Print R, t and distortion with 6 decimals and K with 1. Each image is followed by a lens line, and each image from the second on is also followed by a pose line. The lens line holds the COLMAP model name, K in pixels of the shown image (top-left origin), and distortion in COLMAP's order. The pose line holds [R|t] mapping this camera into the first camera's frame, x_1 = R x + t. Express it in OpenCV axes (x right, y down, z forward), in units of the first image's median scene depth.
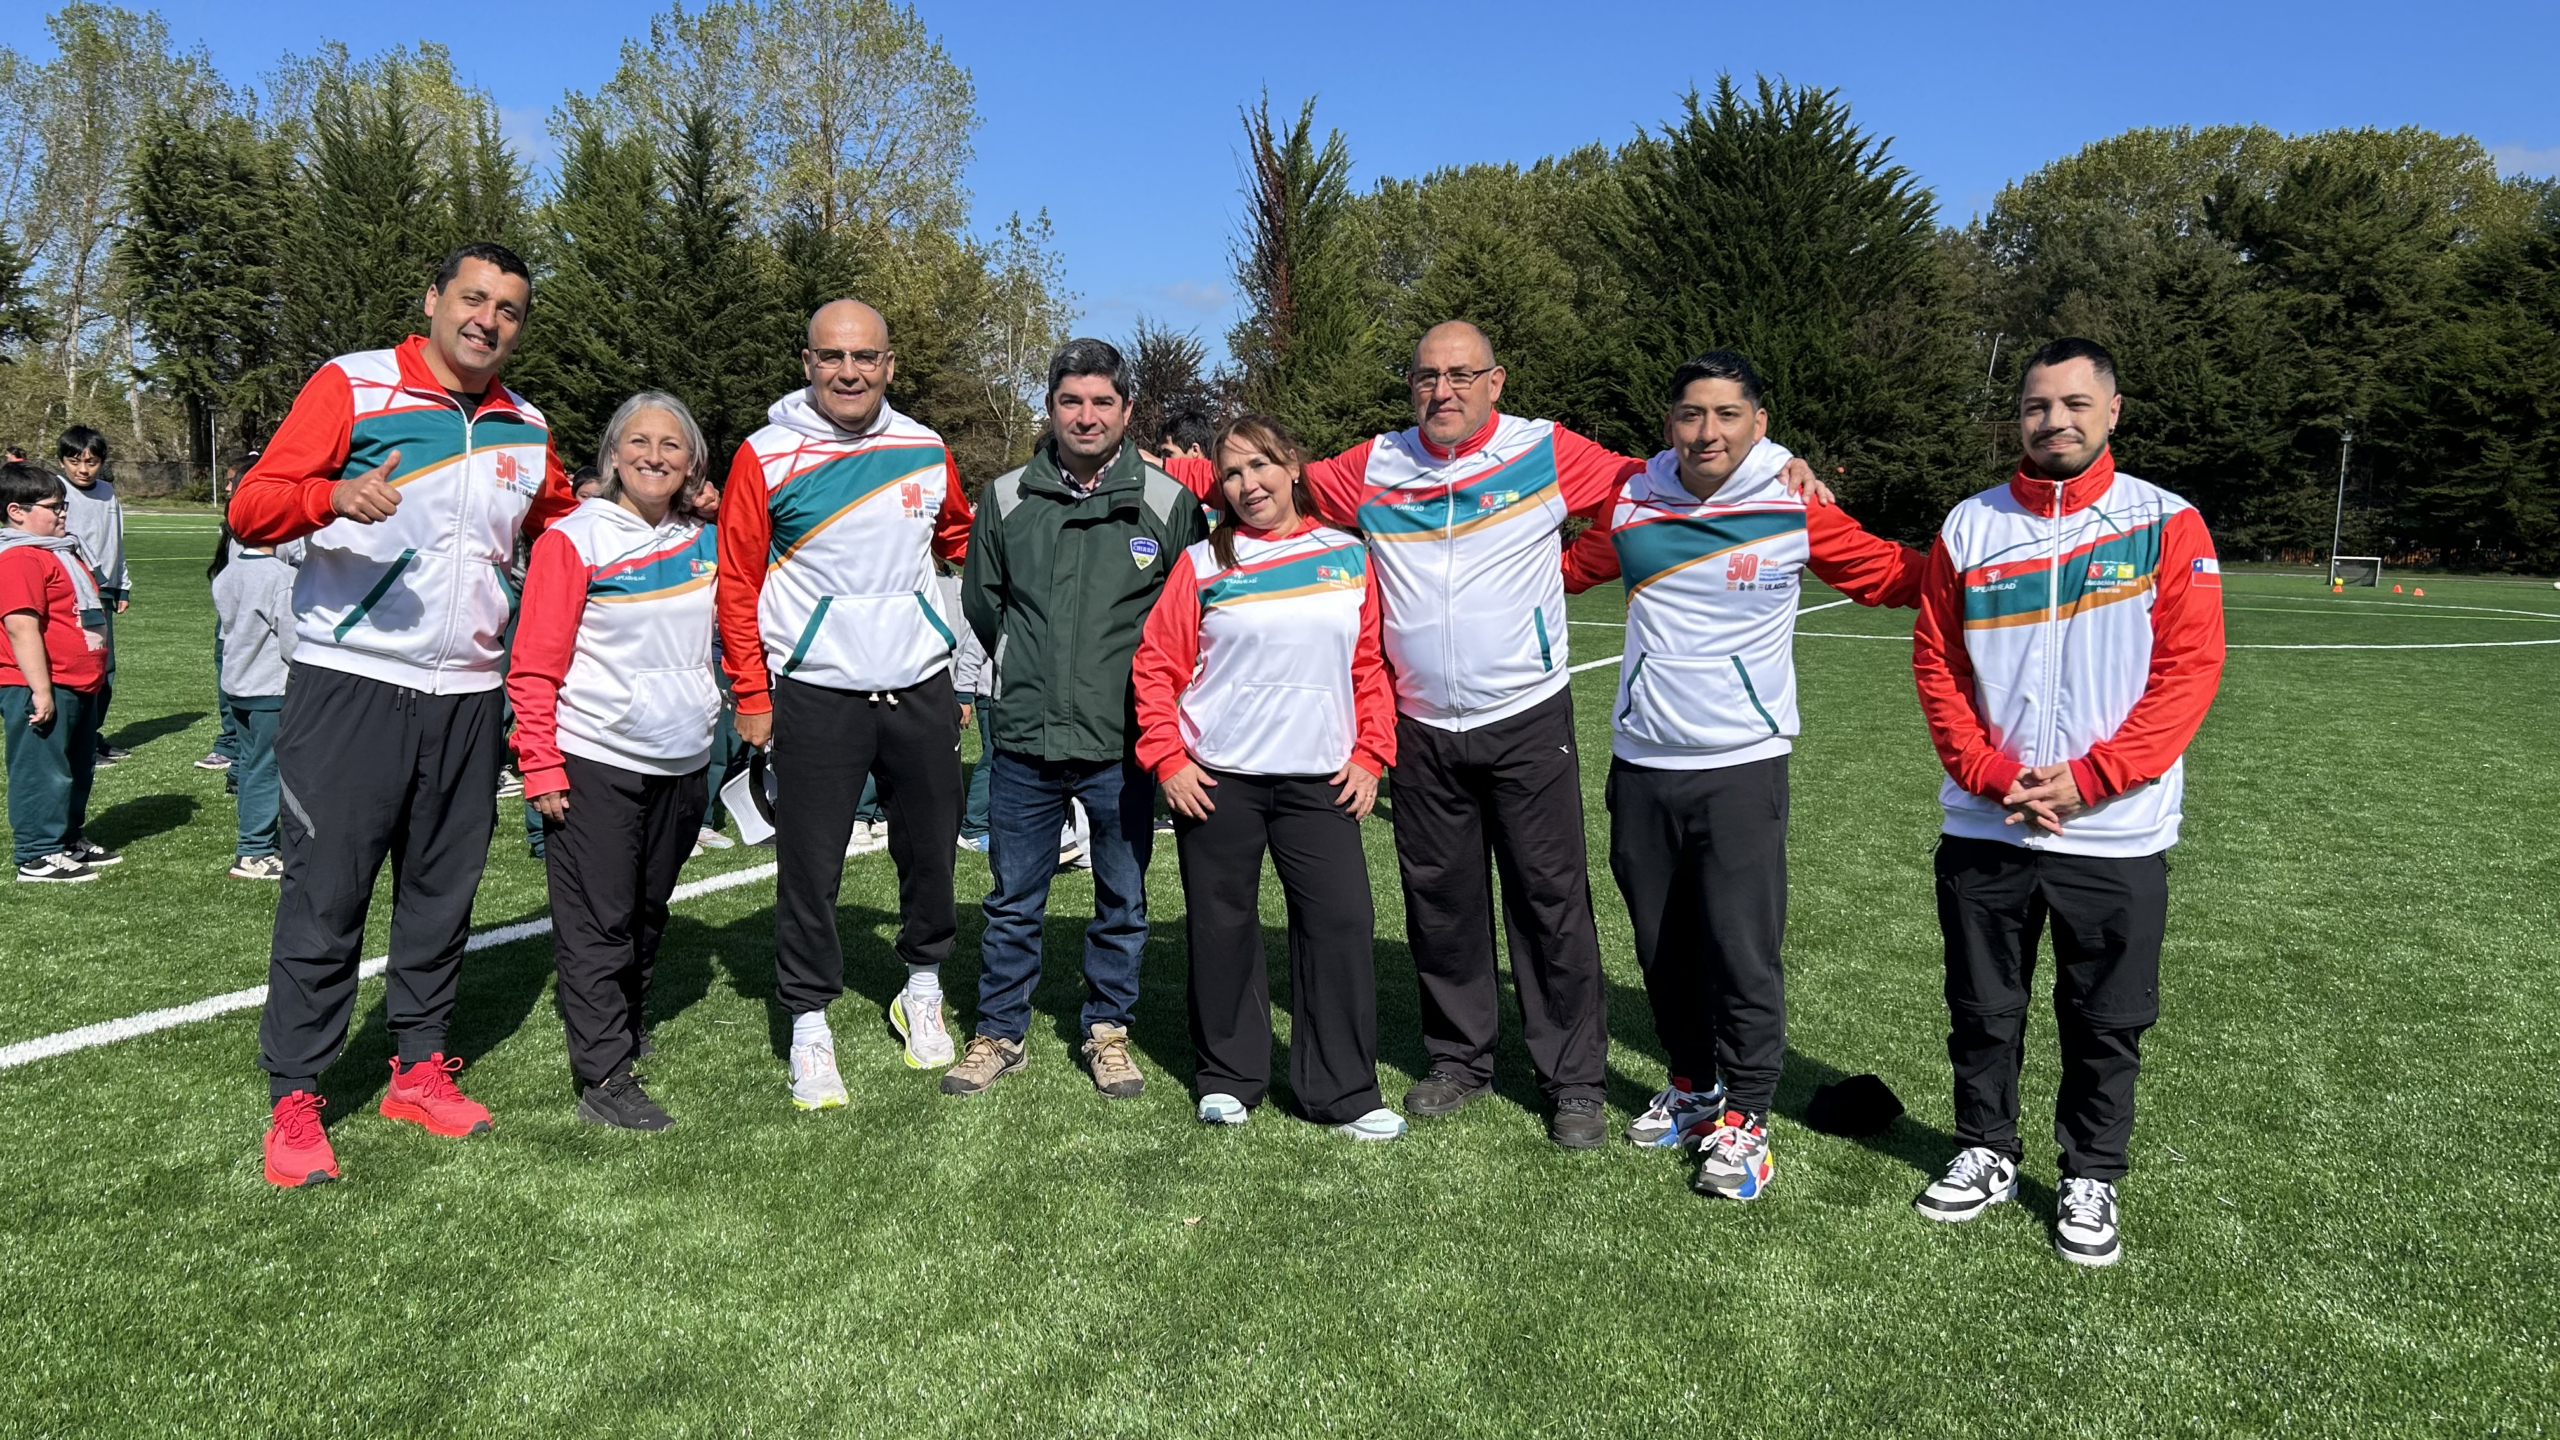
lens RADIAL K [[1925.0, 0, 1283.1], [0, 1925.0, 735.2], [0, 0, 1]] dist [0.083144, -0.072229]
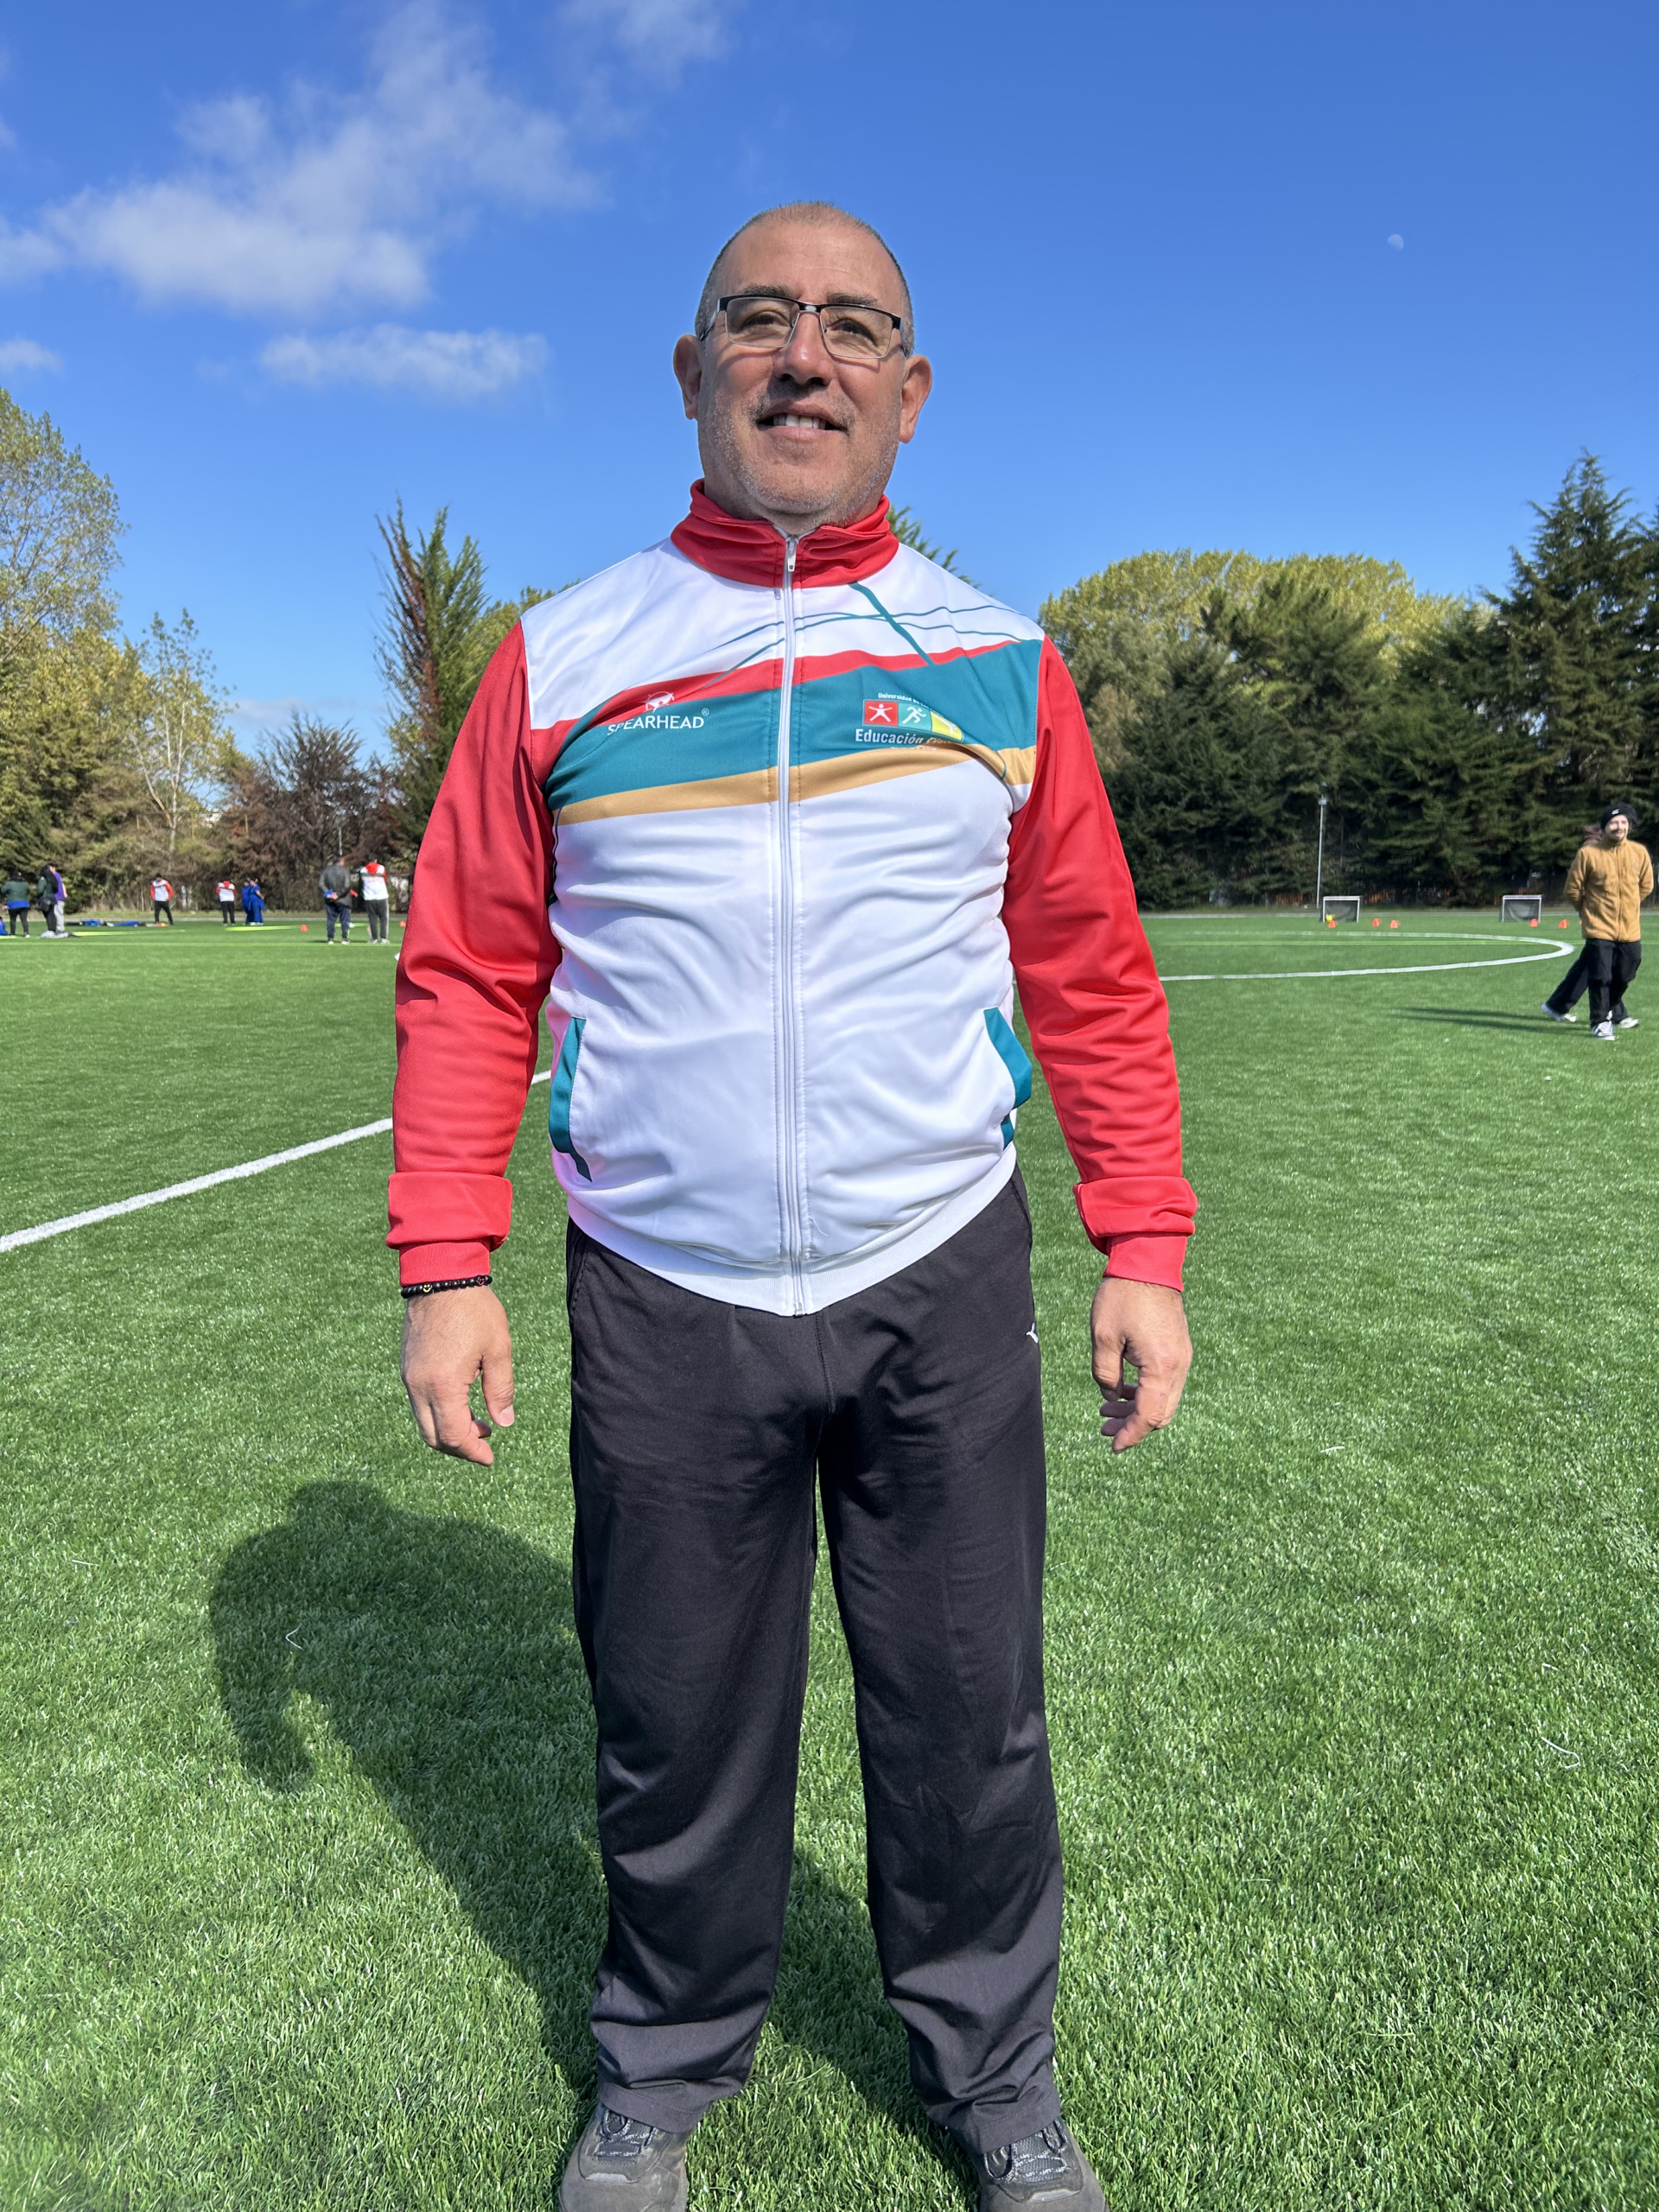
lens RADIAL K [[1542.6, 0, 829.5], [0, 1542.6, 1106.0], [0, 0, 1]] dist [0.031740, -0.000176]
pose [[0.975923, -0.062224, 0.209052, 0.027596], [0.057715, 0.997951, 0.027607, -0.006331], [-0.210341, -0.014877, 0.977515, 0.117705]]
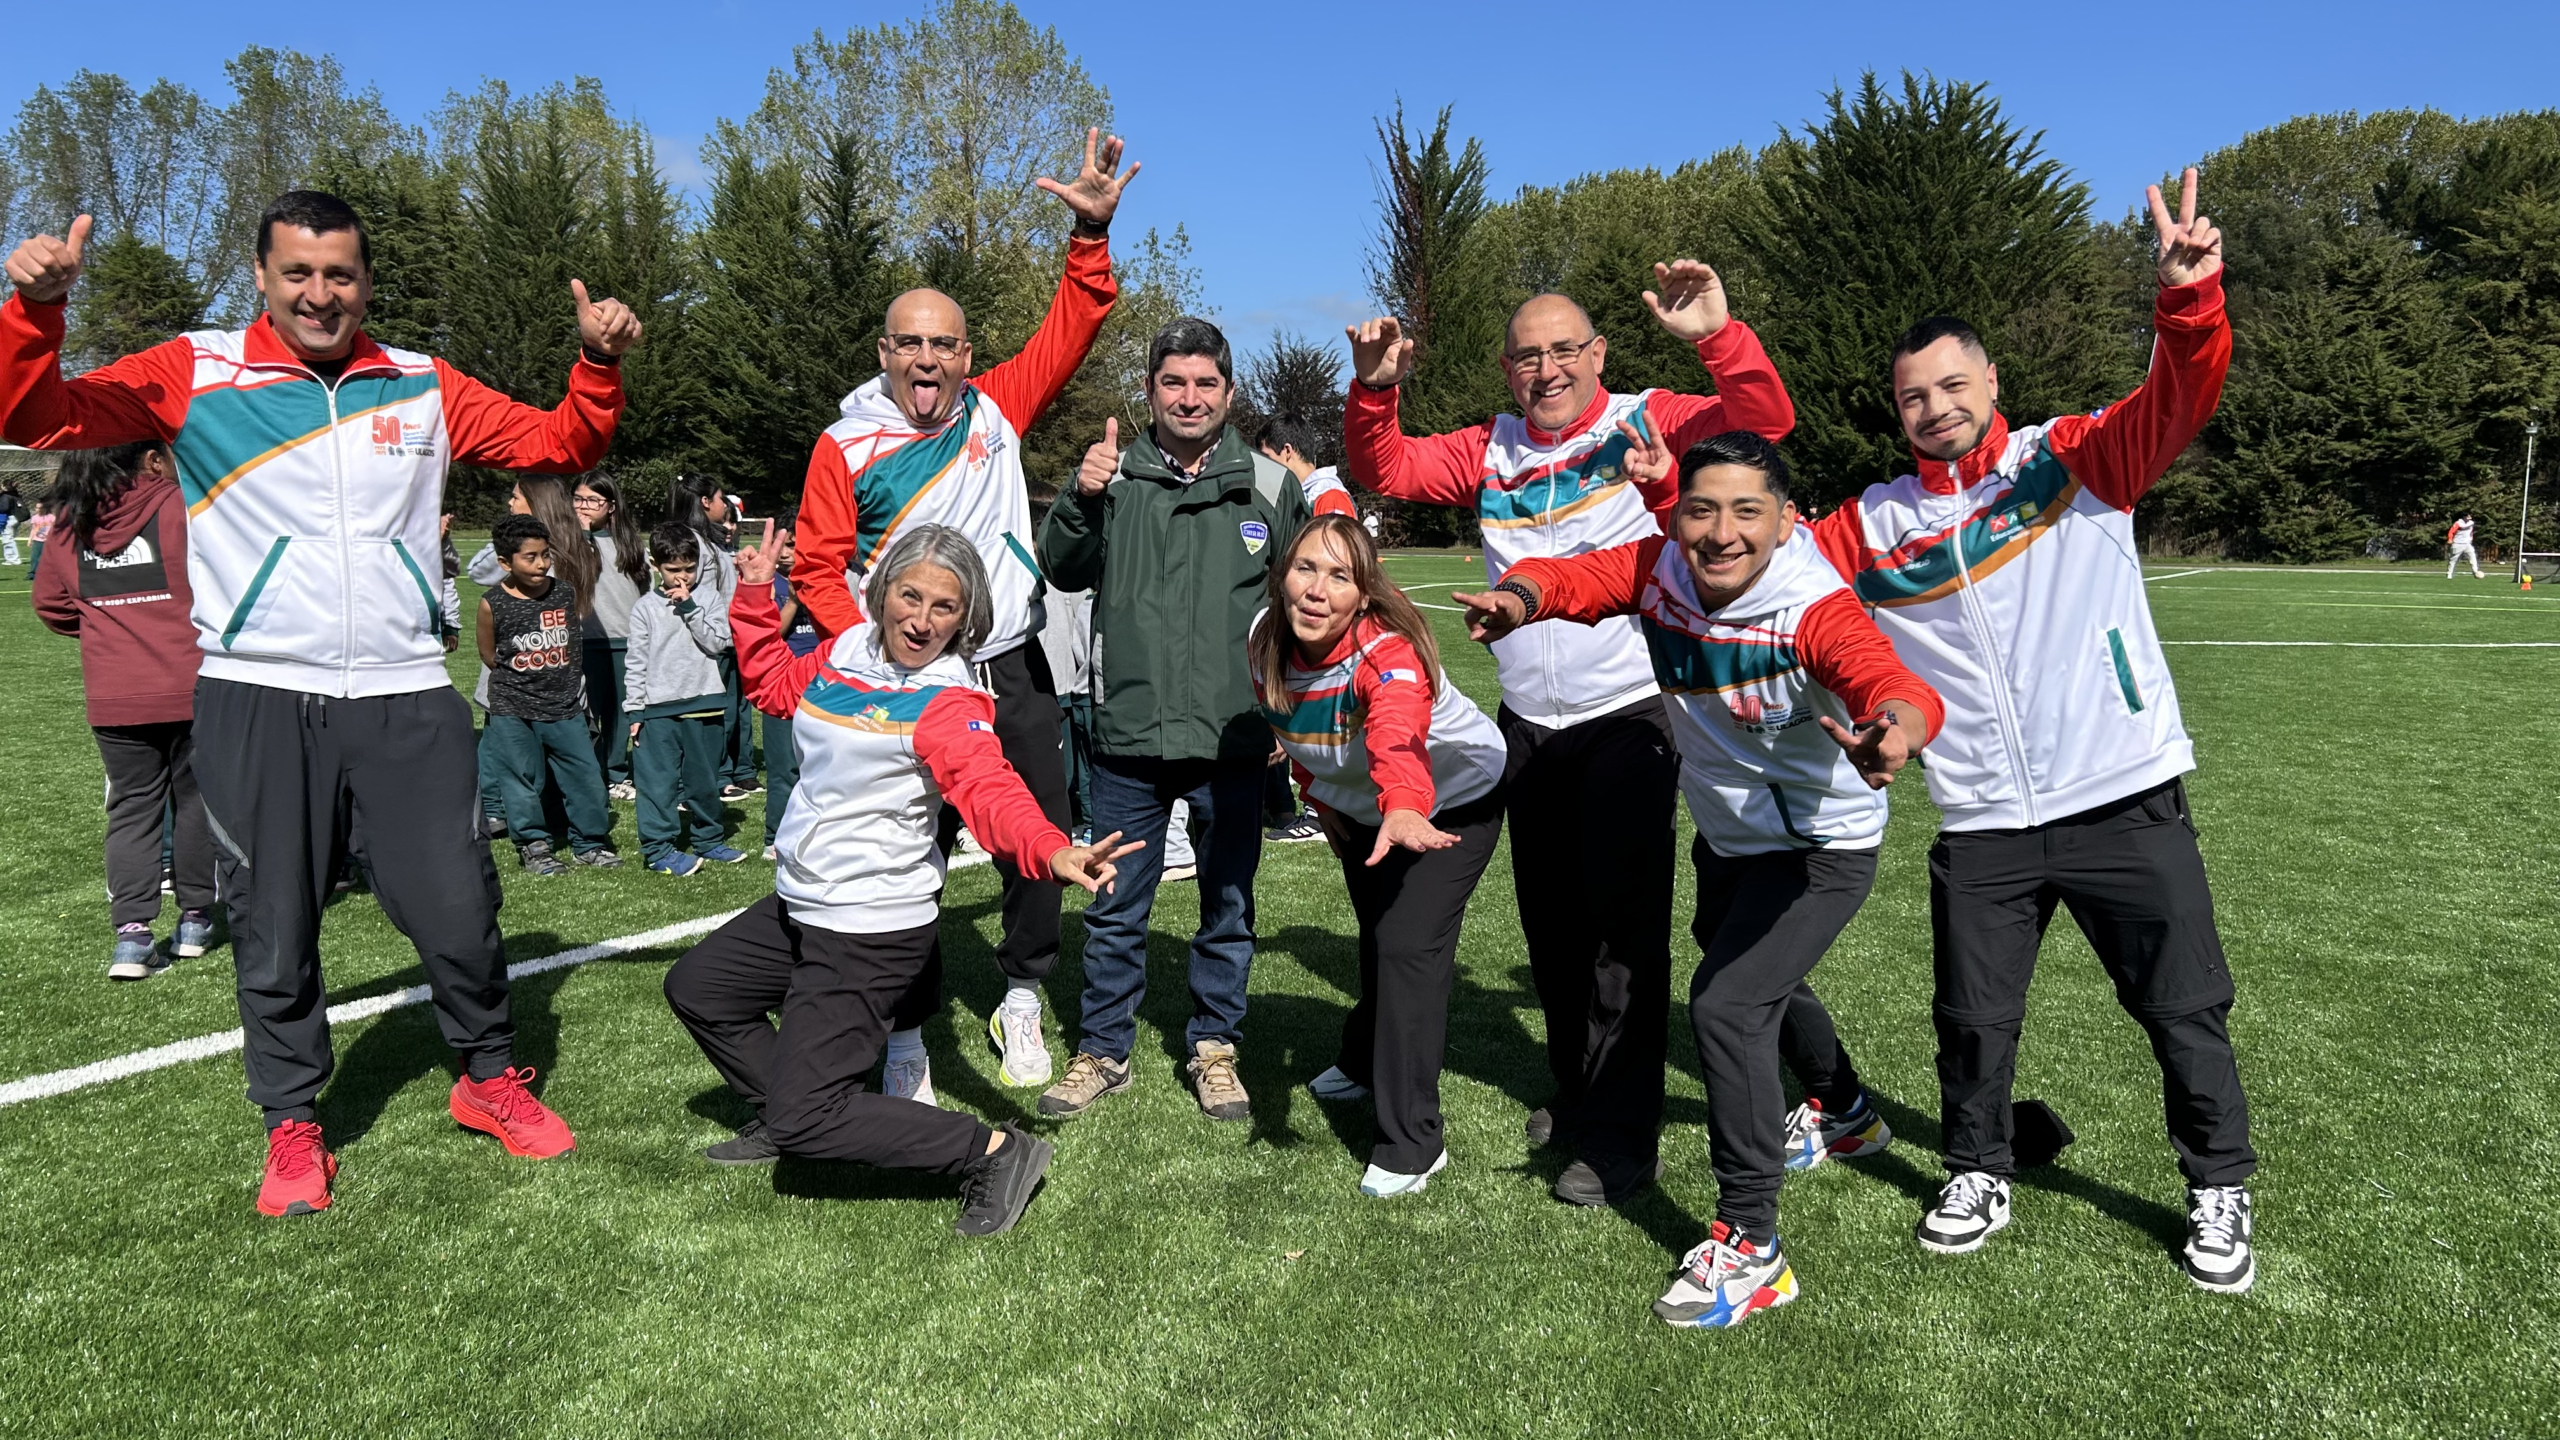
lens RADIAL K [[1916.4, 0, 1315.9], [0, 1916.4, 724.2], [0, 0, 1]] dist [0.072616, -0.060248]
pose [[0.998256, -0.007018, -0.058608, 0.003745], [0.006225, 0.999887, -0.013704, 0.001632], [0.058698, 0.013315, 0.998187, 0.013920]]
